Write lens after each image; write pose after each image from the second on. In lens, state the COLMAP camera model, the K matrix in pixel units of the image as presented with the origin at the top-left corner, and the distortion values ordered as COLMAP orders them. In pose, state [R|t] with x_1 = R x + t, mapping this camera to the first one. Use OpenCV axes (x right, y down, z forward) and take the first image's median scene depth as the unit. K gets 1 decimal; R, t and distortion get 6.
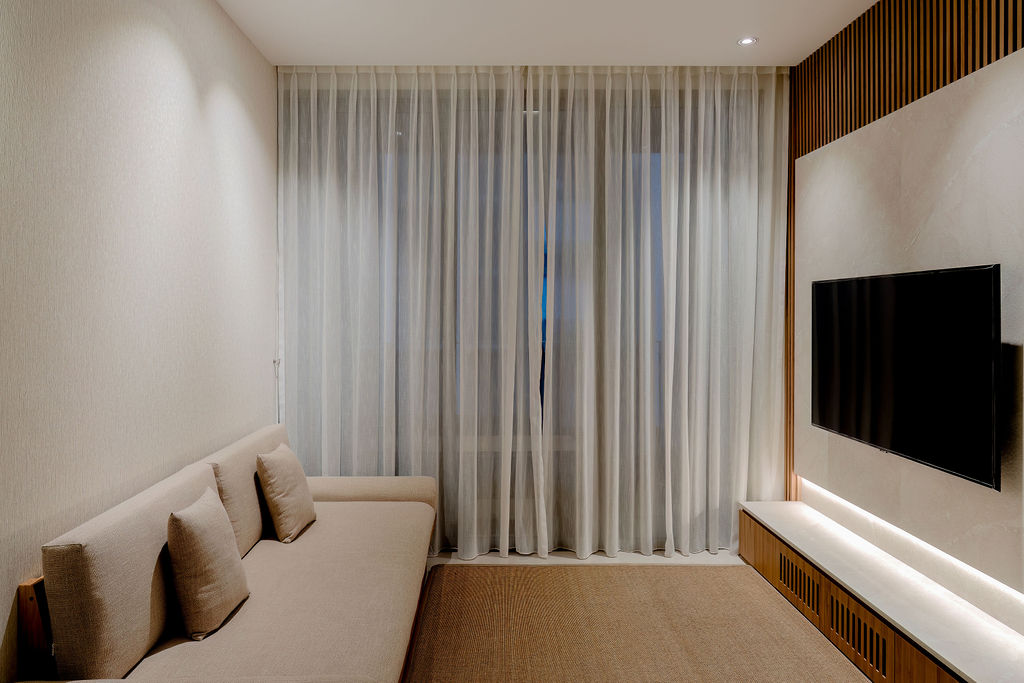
lens RADIAL K [[702.2, 0, 508.1], [0, 702.2, 305.1], [0, 0, 1]] dist [-0.001146, -0.008332]
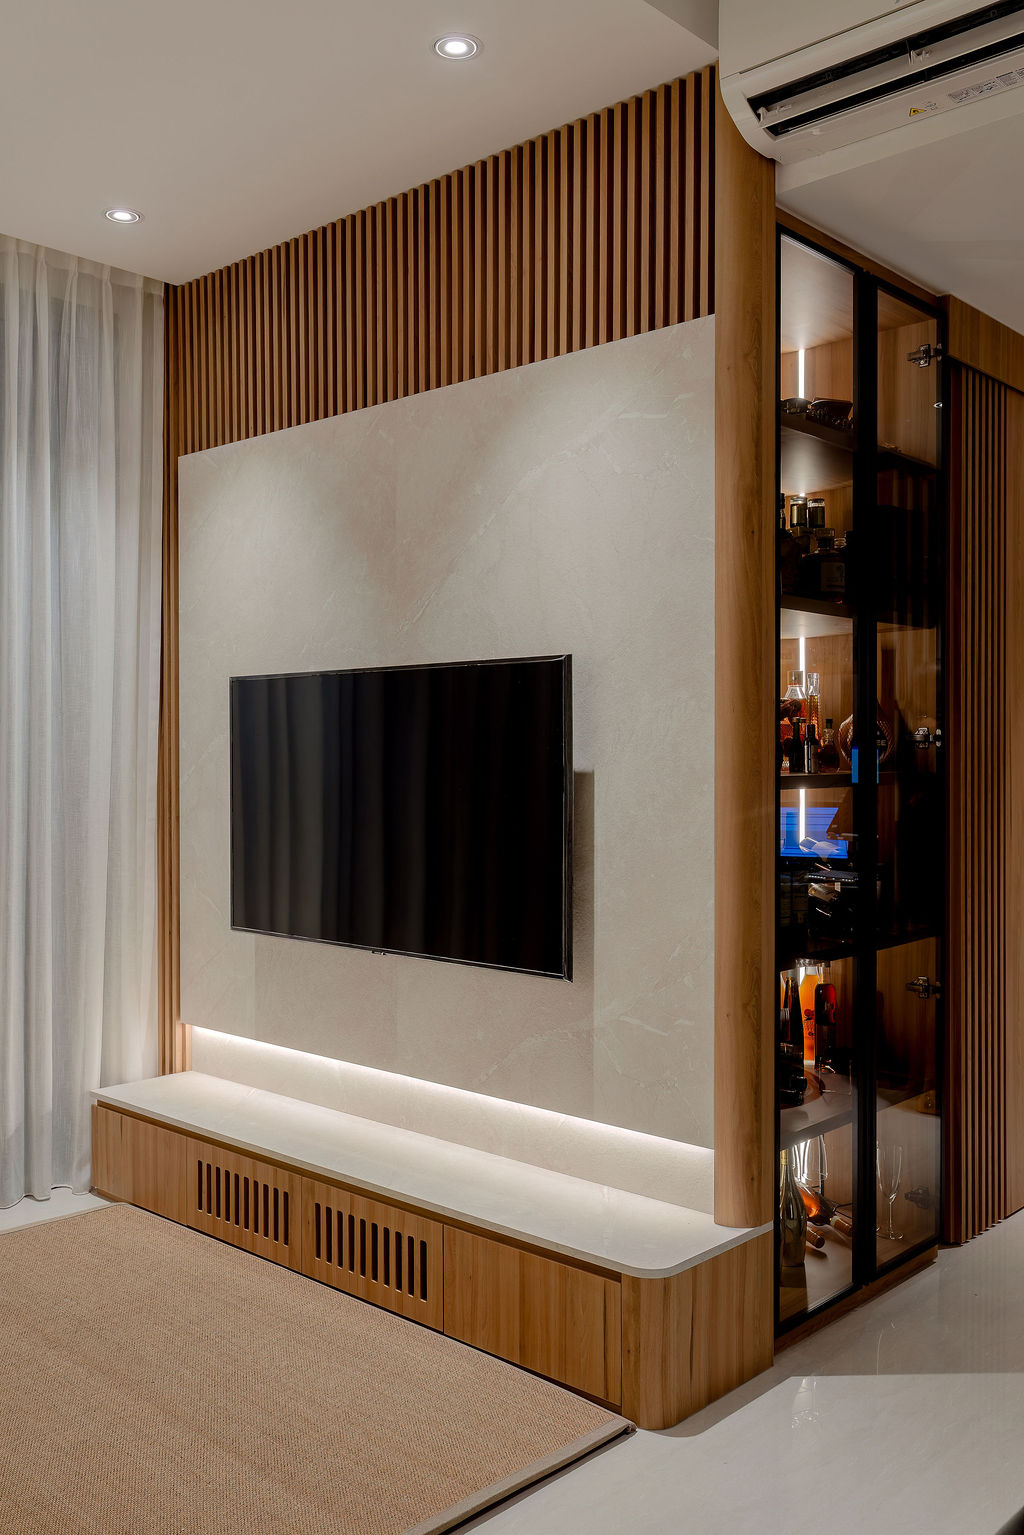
lens RADIAL K [[1363.3, 0, 513.4], [0, 1363.3, 773.2], [0, 0, 1]] dist [0.022763, 0.011785]
pose [[0.700719, -0.008885, 0.713382, -0.227421], [-0.006284, 0.999807, 0.018625, 0.025712], [-0.713410, -0.017534, 0.700528, 0.070387]]
